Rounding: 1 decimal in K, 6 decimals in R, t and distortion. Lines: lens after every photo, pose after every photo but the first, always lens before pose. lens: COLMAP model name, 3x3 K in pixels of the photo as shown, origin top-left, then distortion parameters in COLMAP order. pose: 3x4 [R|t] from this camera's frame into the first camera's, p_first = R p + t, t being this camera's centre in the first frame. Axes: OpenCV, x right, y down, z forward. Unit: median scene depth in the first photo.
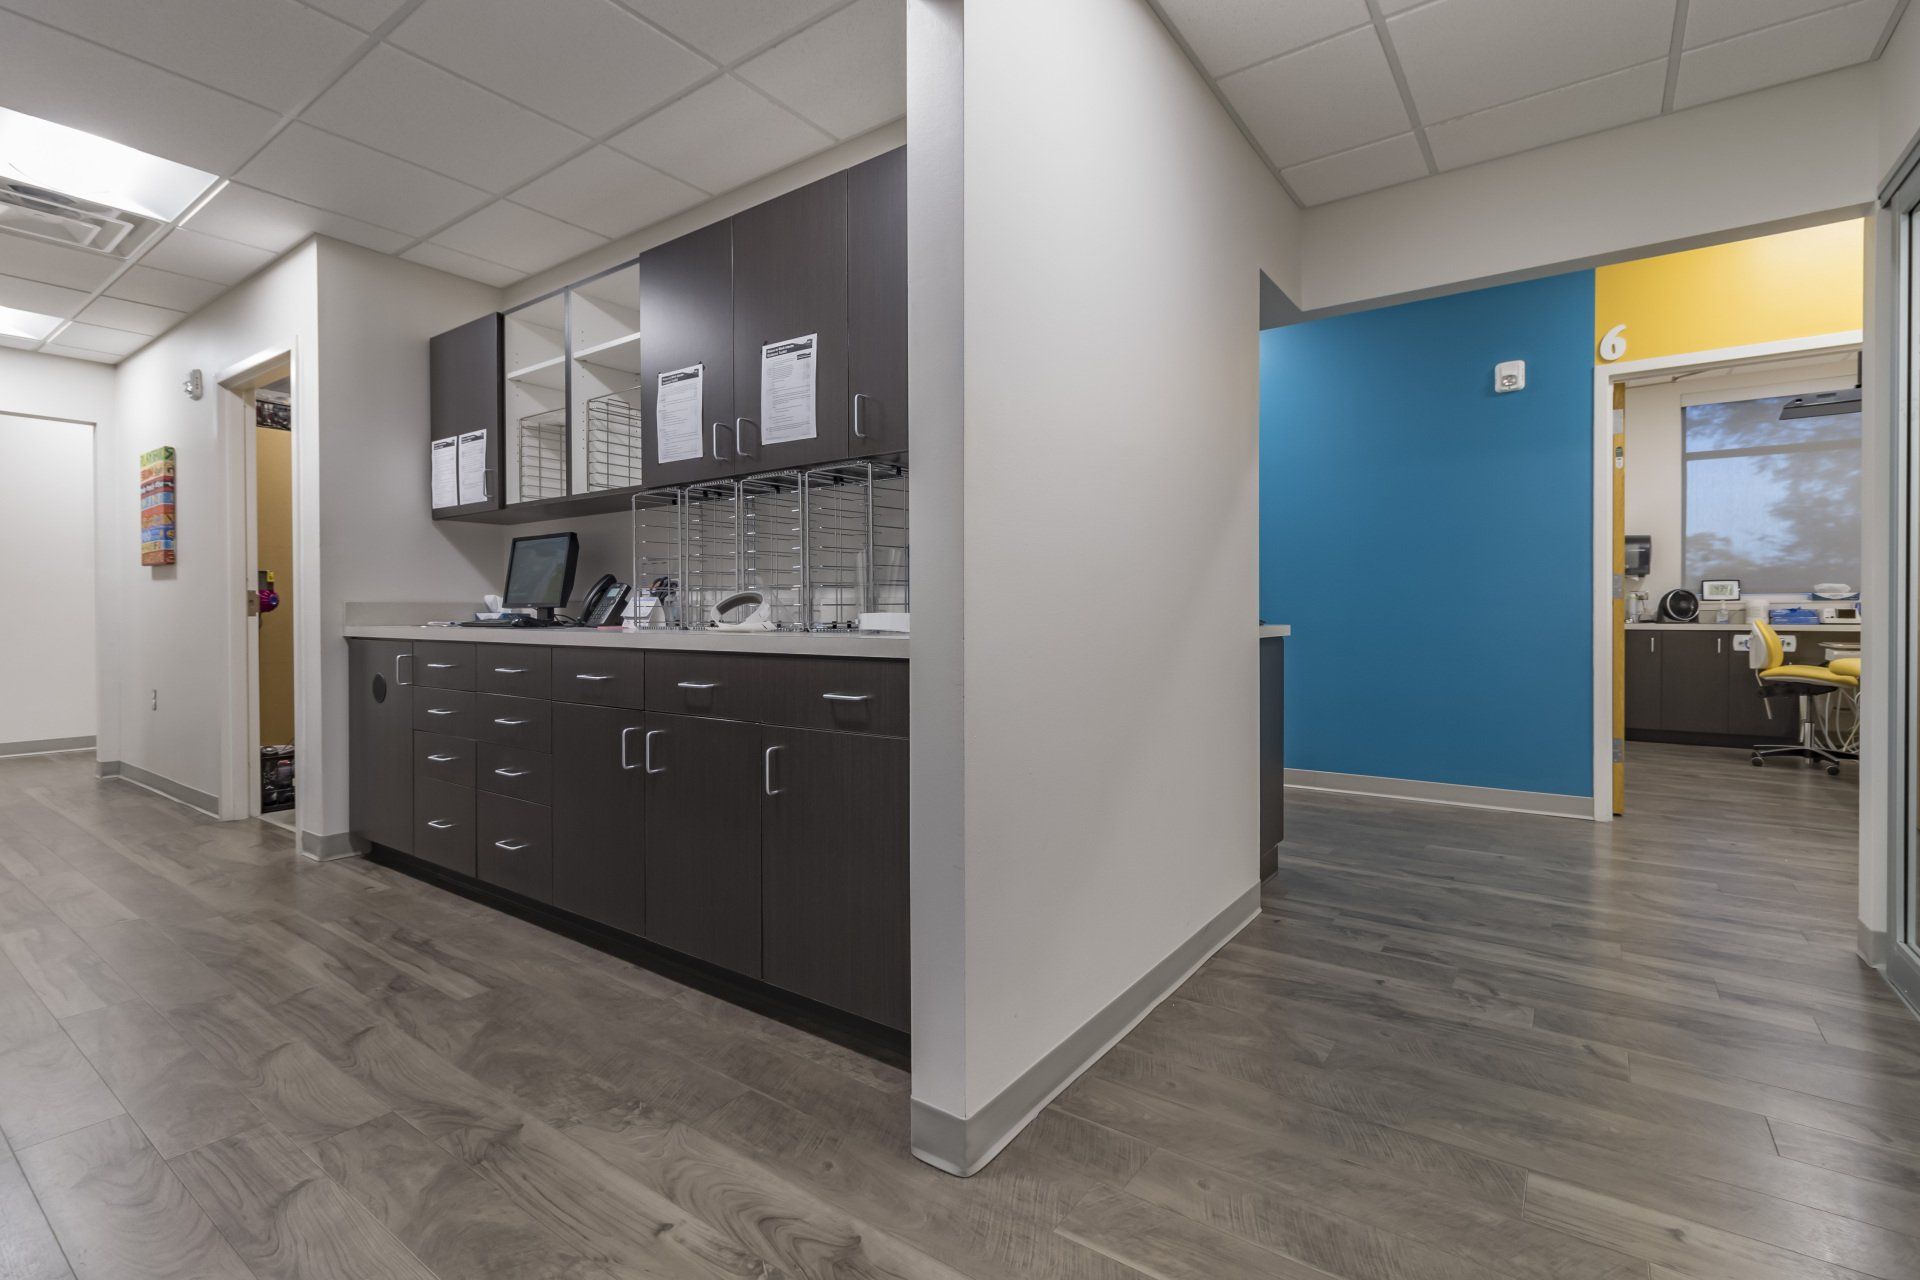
lens RADIAL K [[876.0, 0, 960.3], [0, 876.0, 619.2], [0, 0, 1]] dist [0.000014, -0.000020]
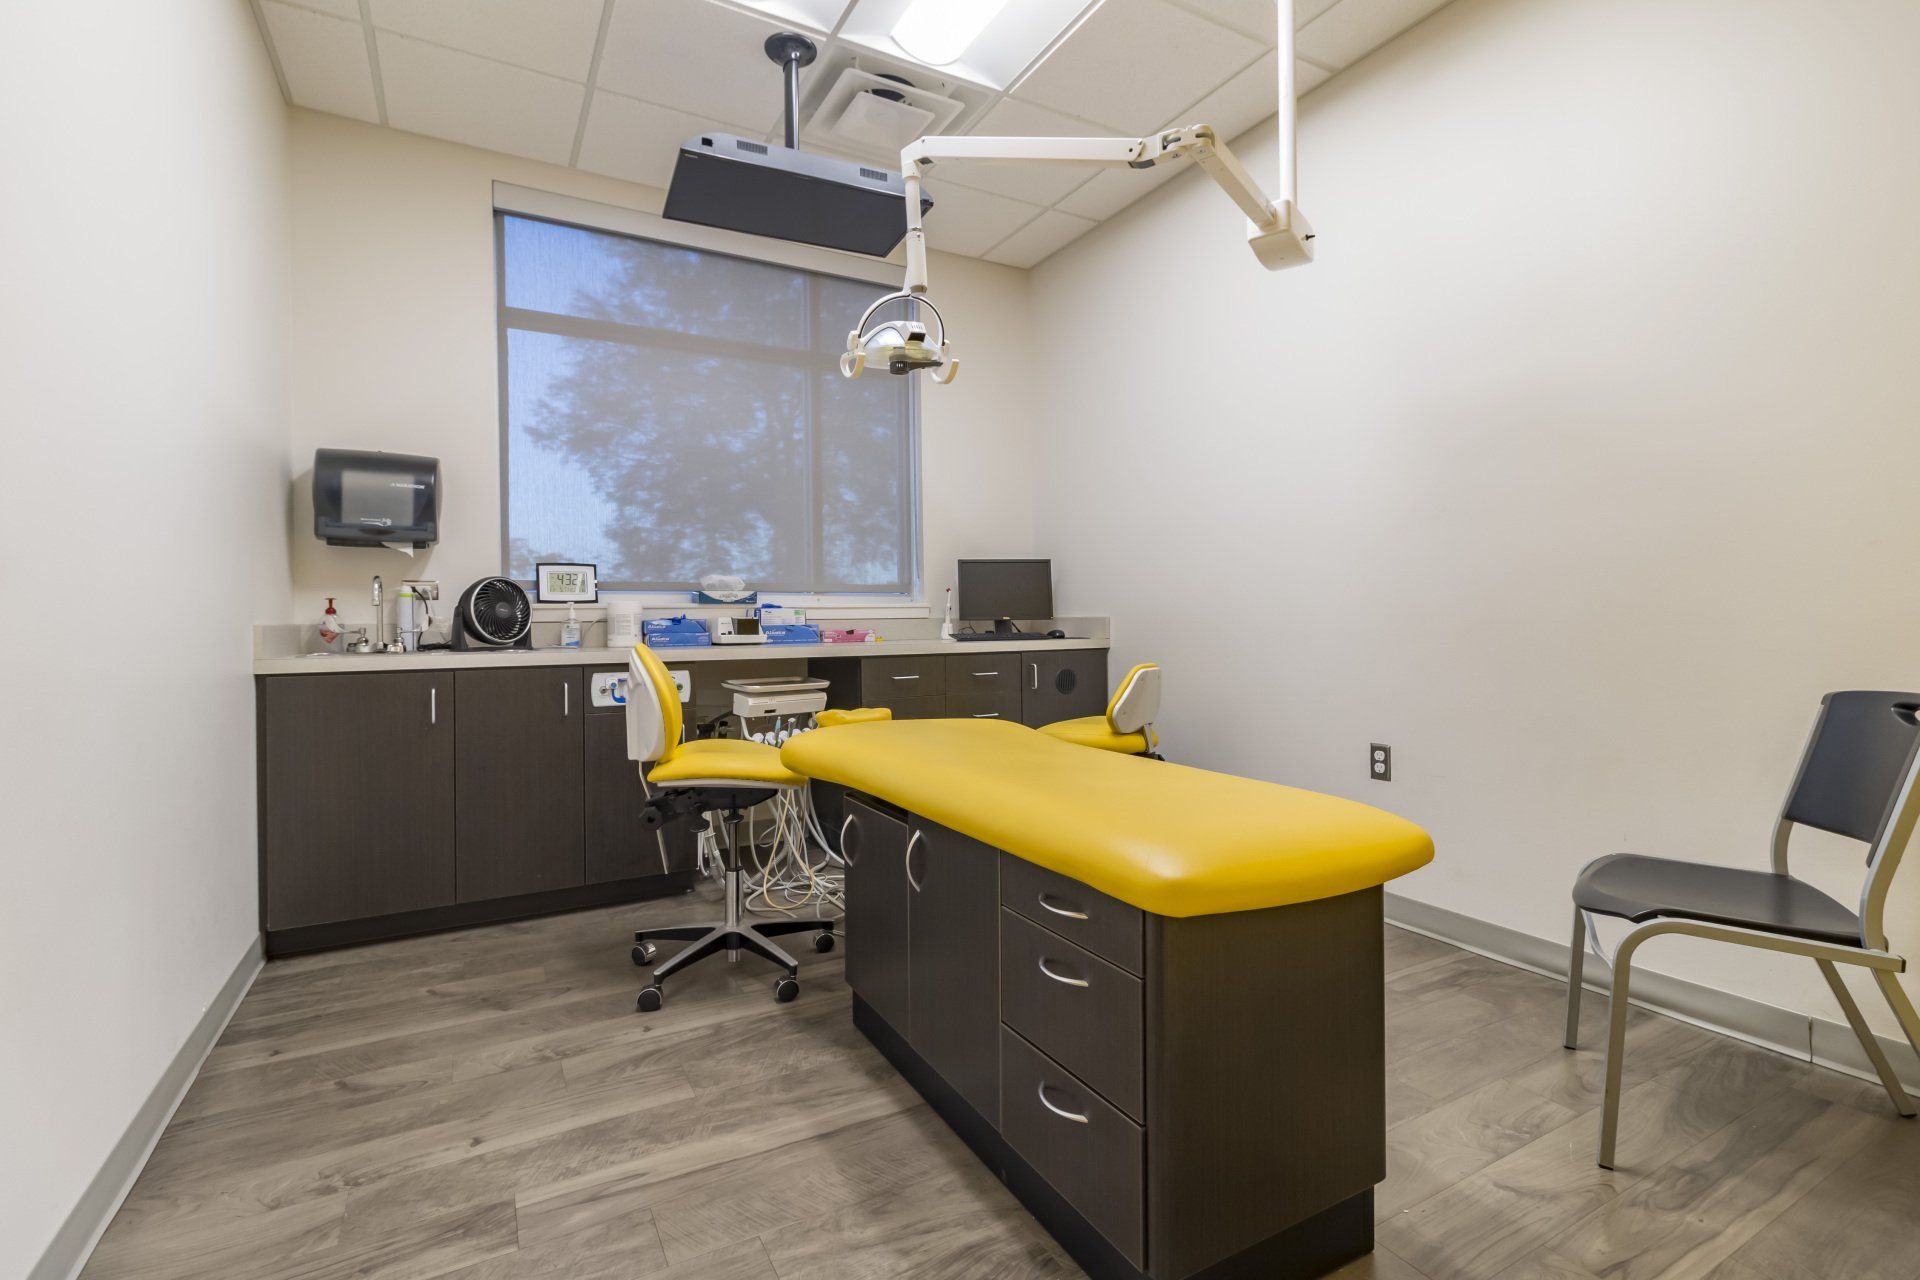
lens RADIAL K [[876.0, 0, 960.3], [0, 876.0, 619.2], [0, 0, 1]] dist [0.000014, -0.000020]
pose [[0.420989, -0.003787, 0.907058, 0.503268], [0.016343, 0.999861, -0.003411, -0.006249], [-0.906919, 0.016261, 0.420992, 0.580211]]
